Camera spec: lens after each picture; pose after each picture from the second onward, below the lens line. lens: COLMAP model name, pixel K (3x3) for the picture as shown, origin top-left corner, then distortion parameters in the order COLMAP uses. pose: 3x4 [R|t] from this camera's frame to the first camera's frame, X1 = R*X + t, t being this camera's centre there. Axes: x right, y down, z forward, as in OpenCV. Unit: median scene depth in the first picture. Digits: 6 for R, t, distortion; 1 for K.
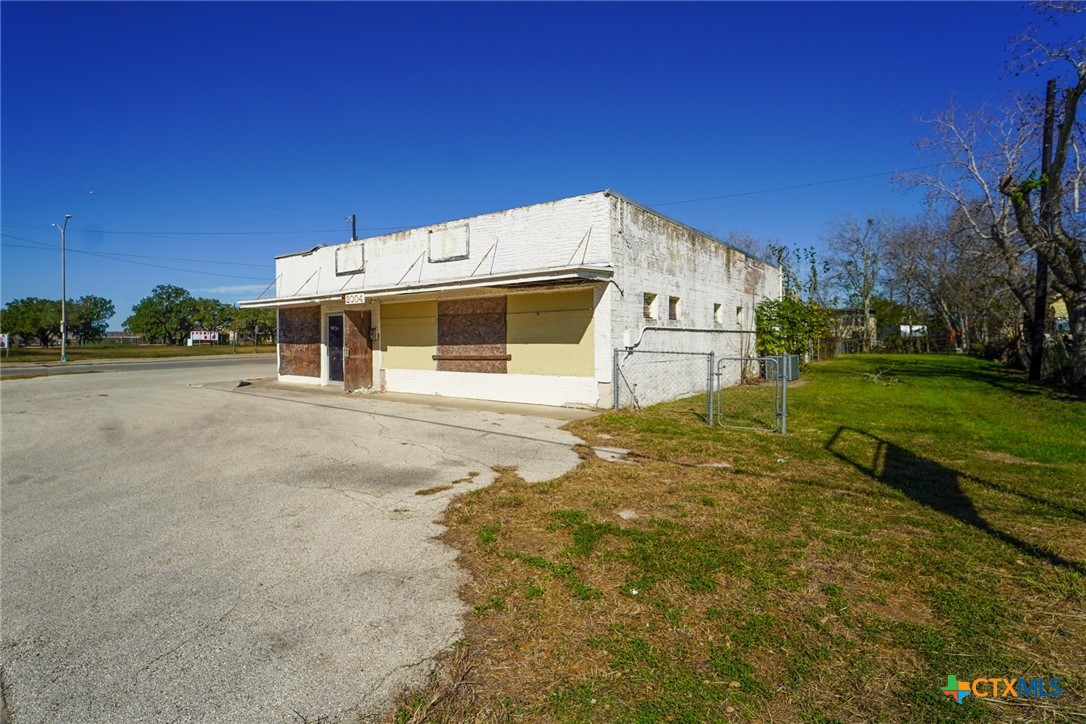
lens RADIAL K [[522.0, 0, 509.4], [0, 522.0, 332.1], [0, 0, 1]] dist [-0.016553, 0.001291]
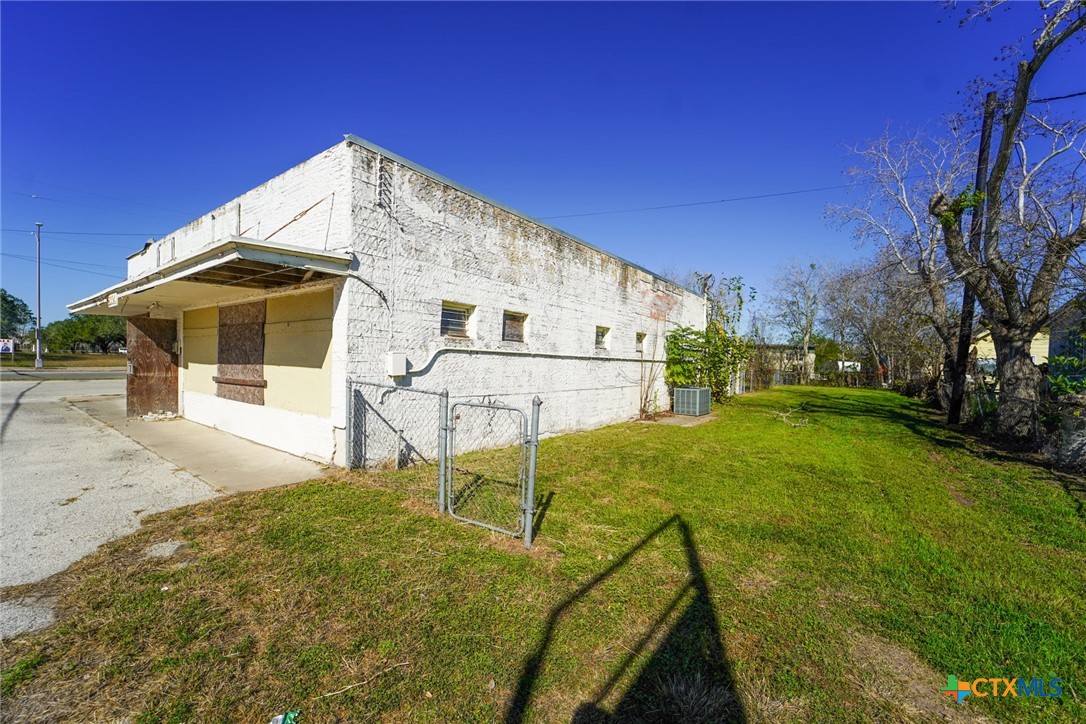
lens RADIAL K [[437.6, 0, 542.7], [0, 437.6, 365.8], [0, 0, 1]] dist [-0.017473, 0.000154]
pose [[0.998495, 0.035337, 0.041942, 0.261070], [-0.036273, 0.999105, 0.021769, -0.002926], [-0.041135, -0.023258, 0.998883, 0.273212]]
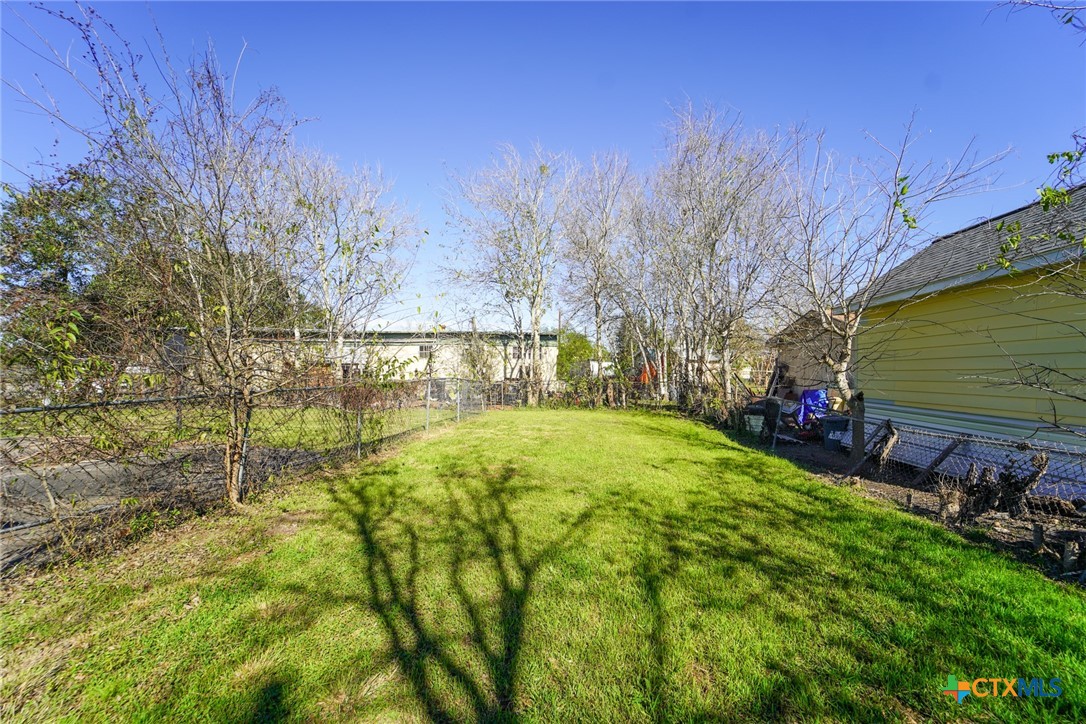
lens RADIAL K [[437.6, 0, 545.1], [0, 437.6, 367.2], [0, 0, 1]] dist [-0.017473, 0.000154]
pose [[0.859292, 0.013232, 0.511314, 1.277939], [-0.011094, 0.999912, -0.007232, 0.004932], [-0.511365, 0.000542, 0.859363, 1.648518]]
